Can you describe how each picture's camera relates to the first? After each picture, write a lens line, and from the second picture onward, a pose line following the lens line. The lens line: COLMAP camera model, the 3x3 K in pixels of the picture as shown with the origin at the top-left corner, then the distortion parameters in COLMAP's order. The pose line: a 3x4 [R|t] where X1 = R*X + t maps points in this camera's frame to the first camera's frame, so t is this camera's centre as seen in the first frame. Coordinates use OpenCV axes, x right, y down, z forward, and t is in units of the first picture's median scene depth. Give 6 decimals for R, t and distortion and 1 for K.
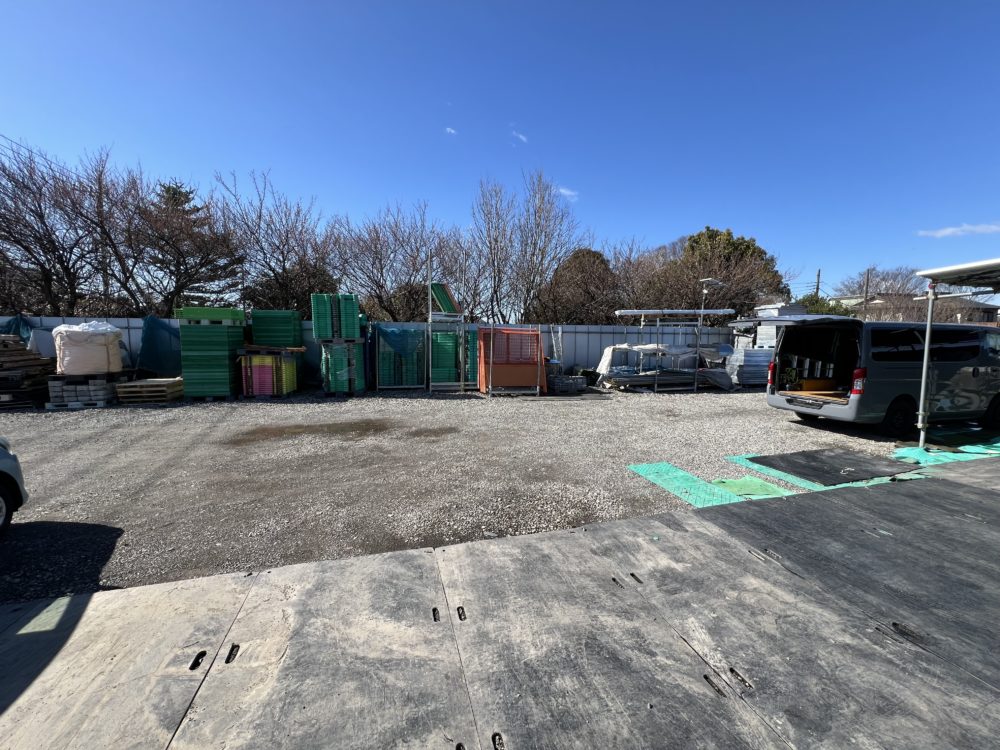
lens RADIAL K [[401.6, 0, 500.0], [0, 401.6, 375.0], [0, 0, 1]] dist [-0.001509, 0.000235]
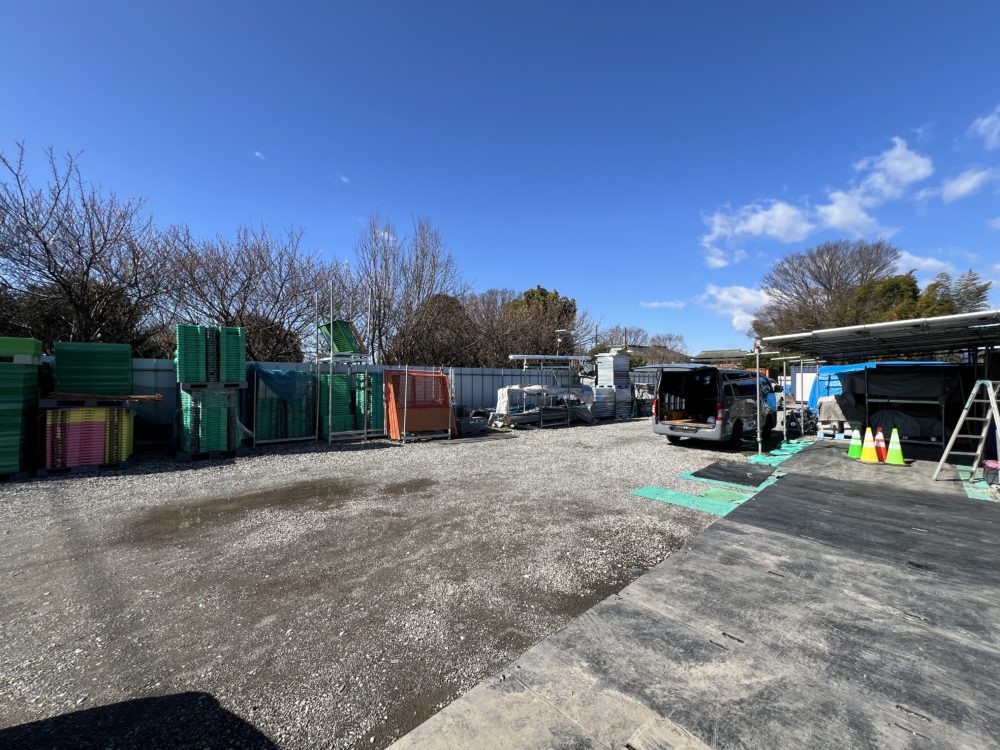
lens RADIAL K [[401.6, 0, 500.0], [0, 401.6, 375.0], [0, 0, 1]] dist [-0.001509, 0.000235]
pose [[0.888409, 0.001584, 0.459051, -0.359647], [0.044246, 0.995043, -0.089062, -0.015621], [-0.456916, 0.099434, 0.883935, 0.077493]]
